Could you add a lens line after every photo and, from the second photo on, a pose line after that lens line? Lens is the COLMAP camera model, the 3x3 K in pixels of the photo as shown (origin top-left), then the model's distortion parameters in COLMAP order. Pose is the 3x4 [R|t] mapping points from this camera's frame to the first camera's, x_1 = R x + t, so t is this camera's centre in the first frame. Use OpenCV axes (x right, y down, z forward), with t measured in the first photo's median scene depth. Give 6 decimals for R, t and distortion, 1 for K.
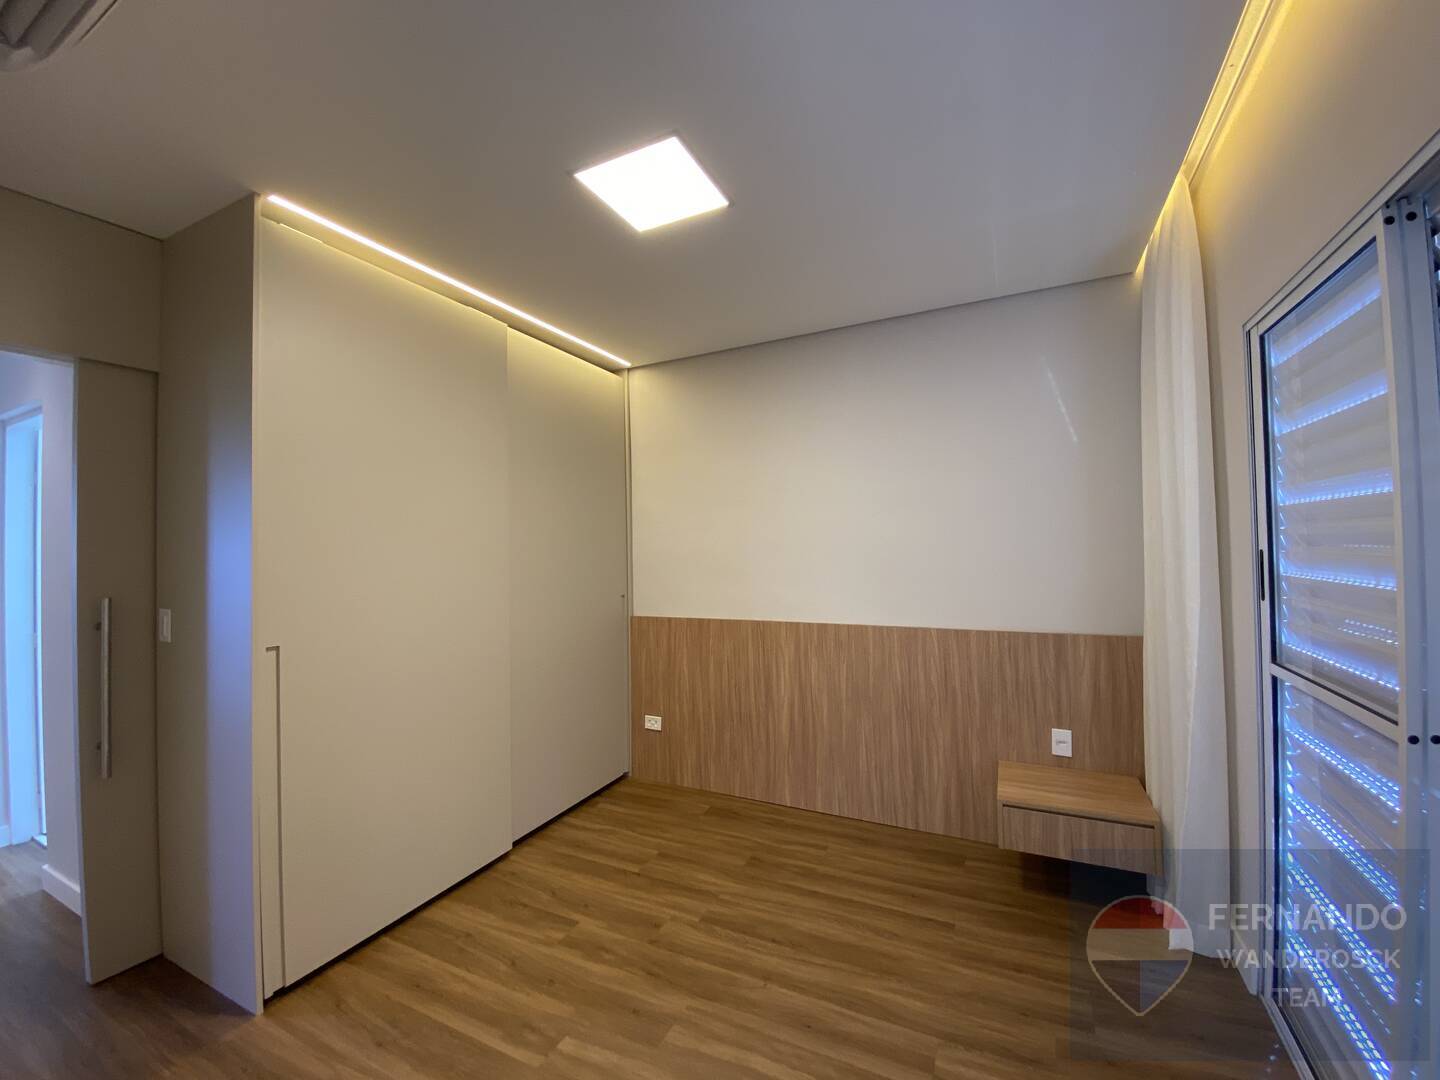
lens RADIAL K [[590.8, 0, 718.9], [0, 590.8, 533.4], [0, 0, 1]] dist [-0.000655, -0.013272]
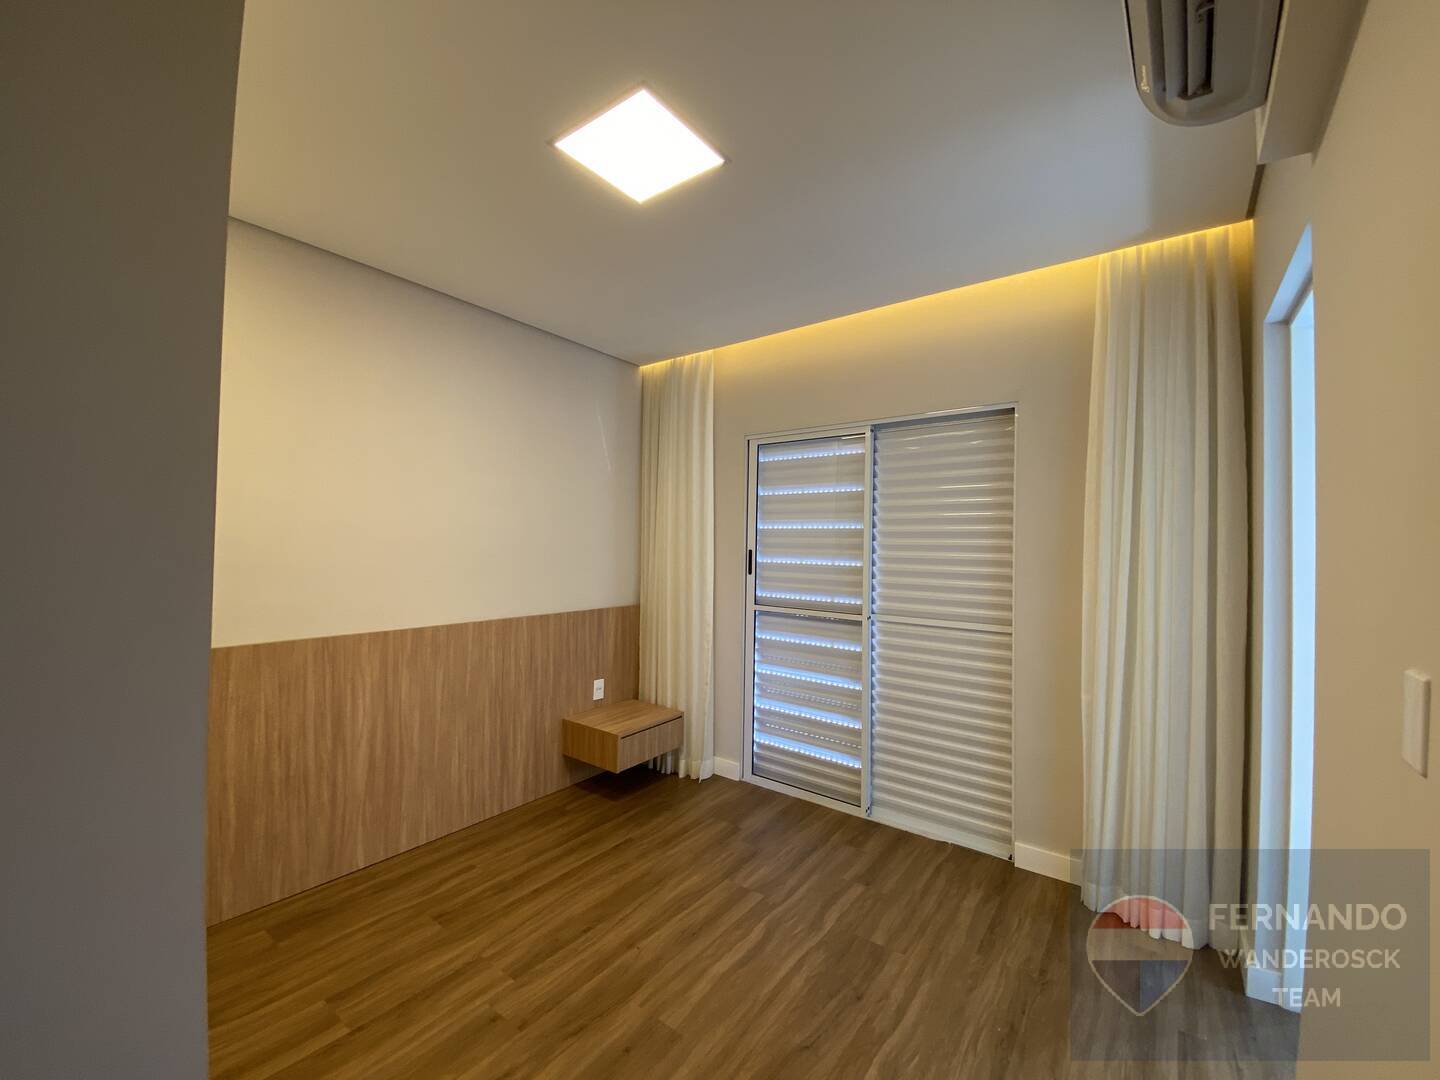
lens RADIAL K [[590.8, 0, 718.9], [0, 590.8, 533.4], [0, 0, 1]] dist [-0.000655, -0.013272]
pose [[0.186484, 0.035906, 0.981802, -0.705898], [-0.034079, 0.998967, -0.030061, 0.030951], [-0.981867, -0.027853, 0.187515, 0.491998]]
